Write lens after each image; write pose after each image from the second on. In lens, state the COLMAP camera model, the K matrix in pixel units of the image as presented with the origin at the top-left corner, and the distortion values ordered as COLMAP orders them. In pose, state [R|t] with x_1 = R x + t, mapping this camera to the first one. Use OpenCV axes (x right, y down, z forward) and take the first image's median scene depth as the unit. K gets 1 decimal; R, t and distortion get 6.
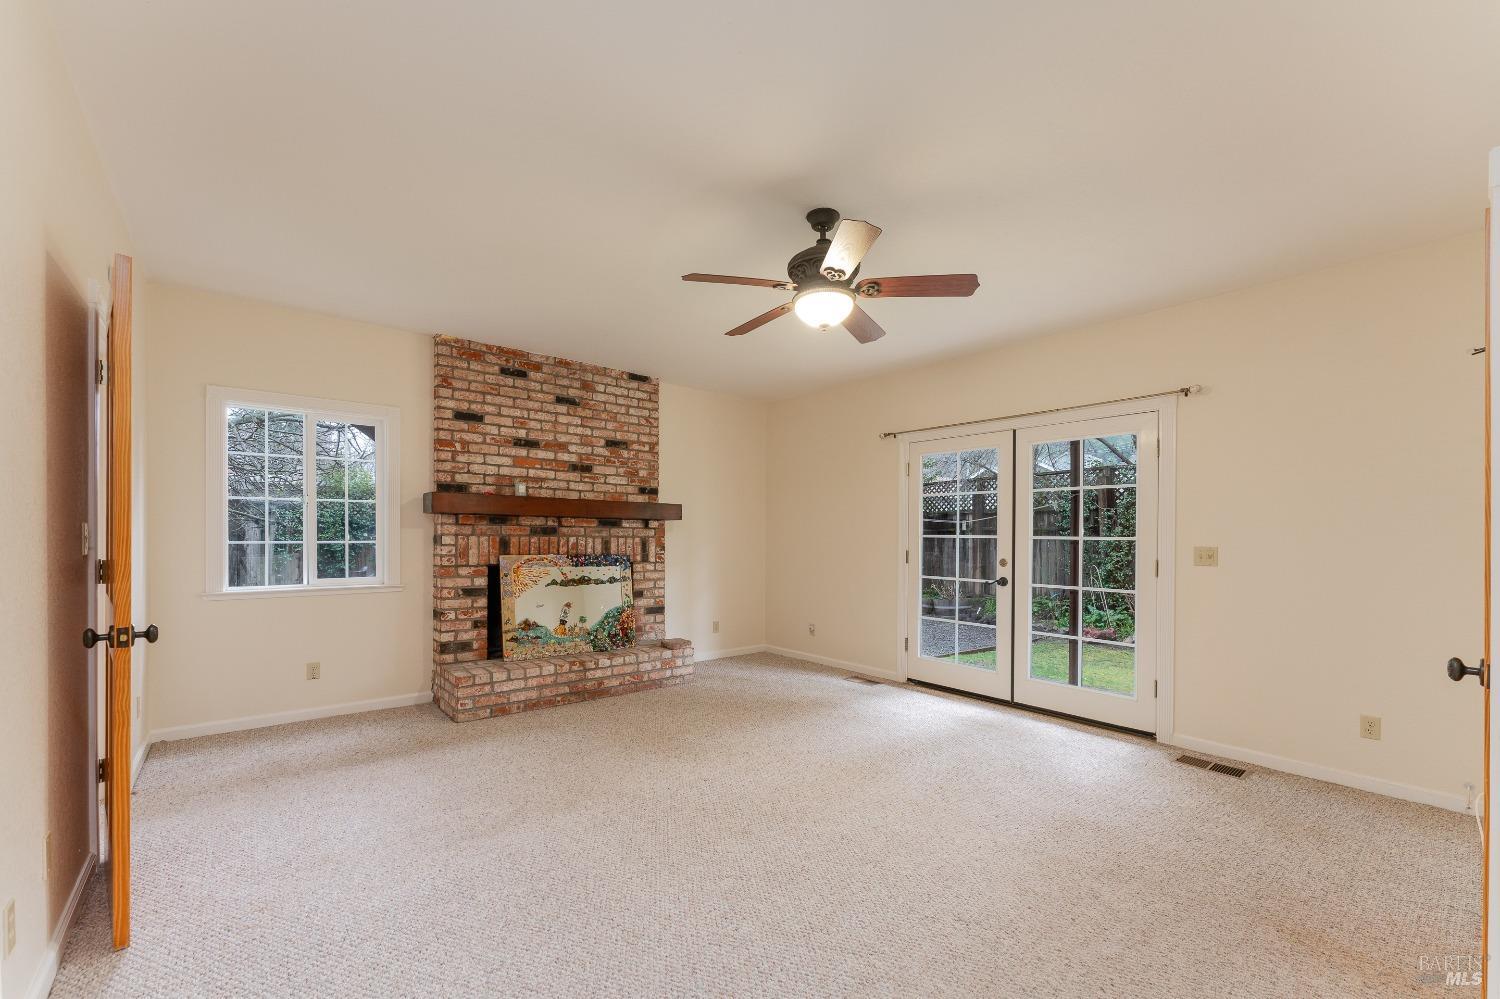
lens RADIAL K [[605.7, 0, 749.3], [0, 605.7, 537.2], [0, 0, 1]] dist [-0.004160, -0.000292]
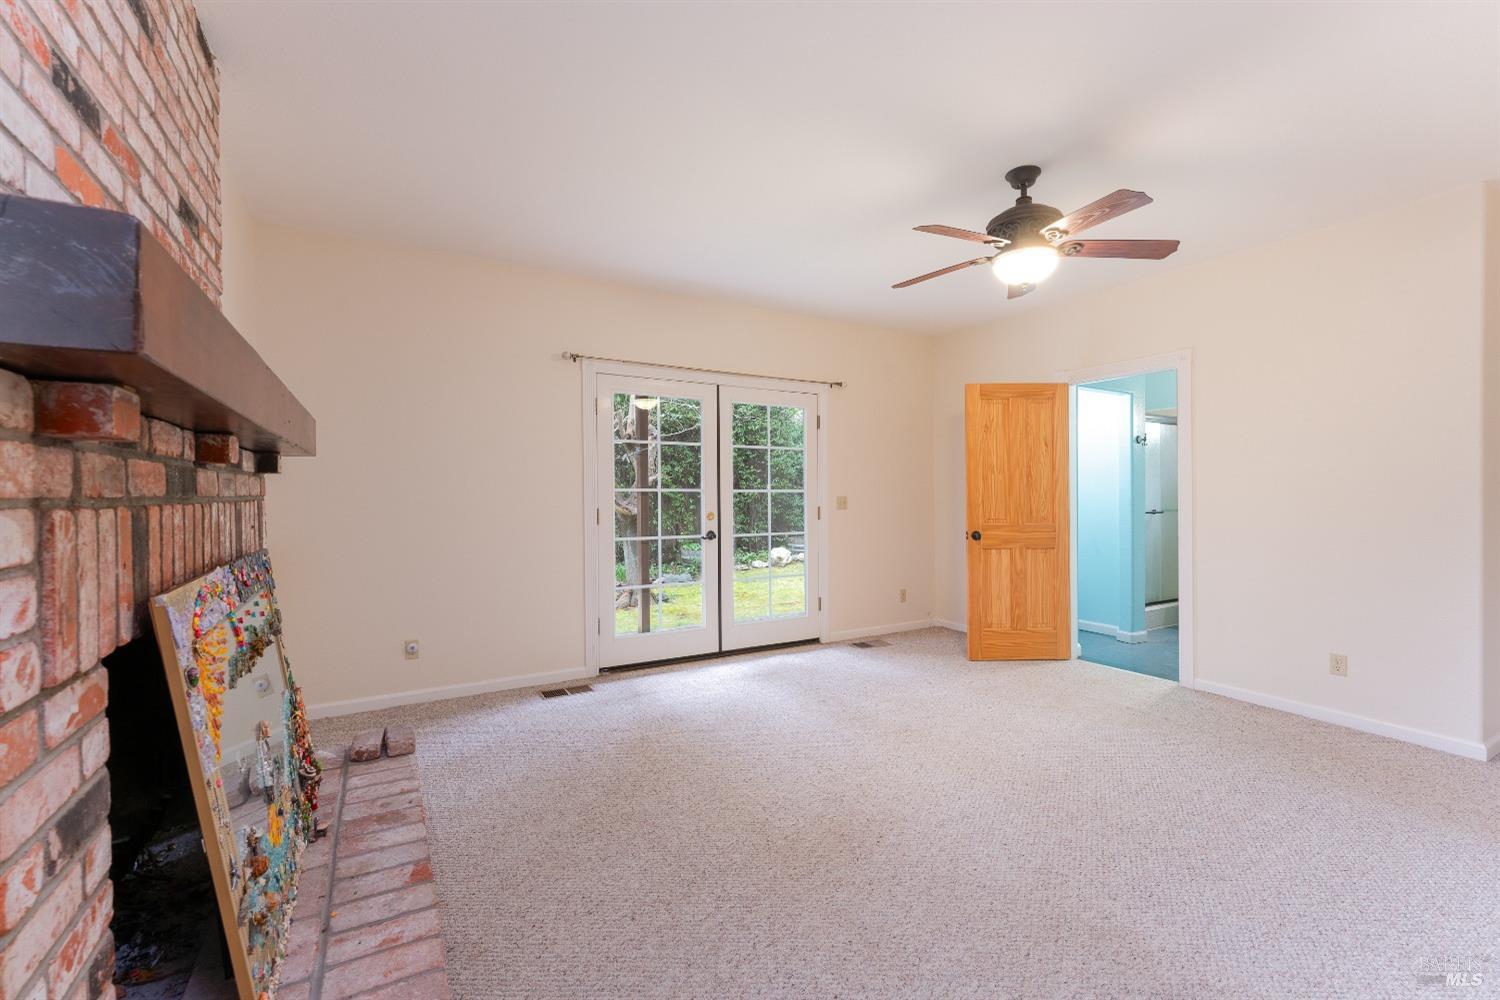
lens RADIAL K [[630.4, 0, 755.5], [0, 630.4, 489.8], [0, 0, 1]] dist [-0.001749, -0.000095]
pose [[0.171204, -0.006999, 0.985211, -0.558181], [0.005350, 0.999967, 0.006174, -0.007183], [-0.985221, 0.004214, 0.171235, 0.706109]]
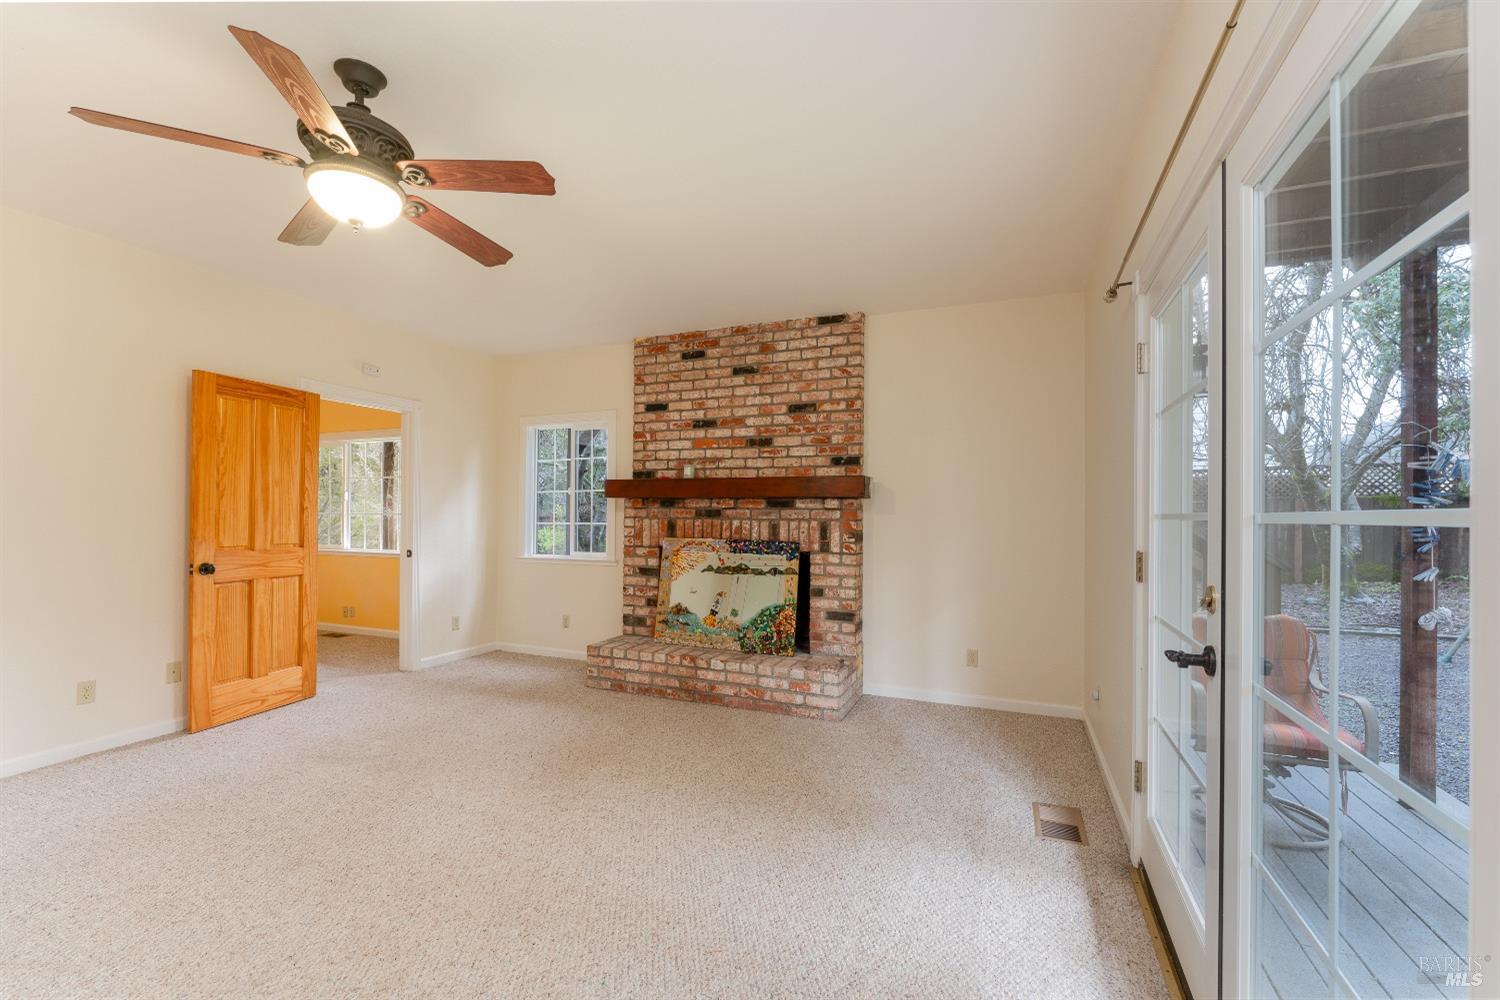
lens RADIAL K [[630.4, 0, 752.7], [0, 630.4, 510.7], [0, 0, 1]] dist [-0.001749, -0.000095]
pose [[0.460656, -0.013426, -0.887477, 0.563994], [-0.004862, 0.999832, -0.017649, 0.002436], [0.887566, 0.012445, 0.460513, 0.600405]]
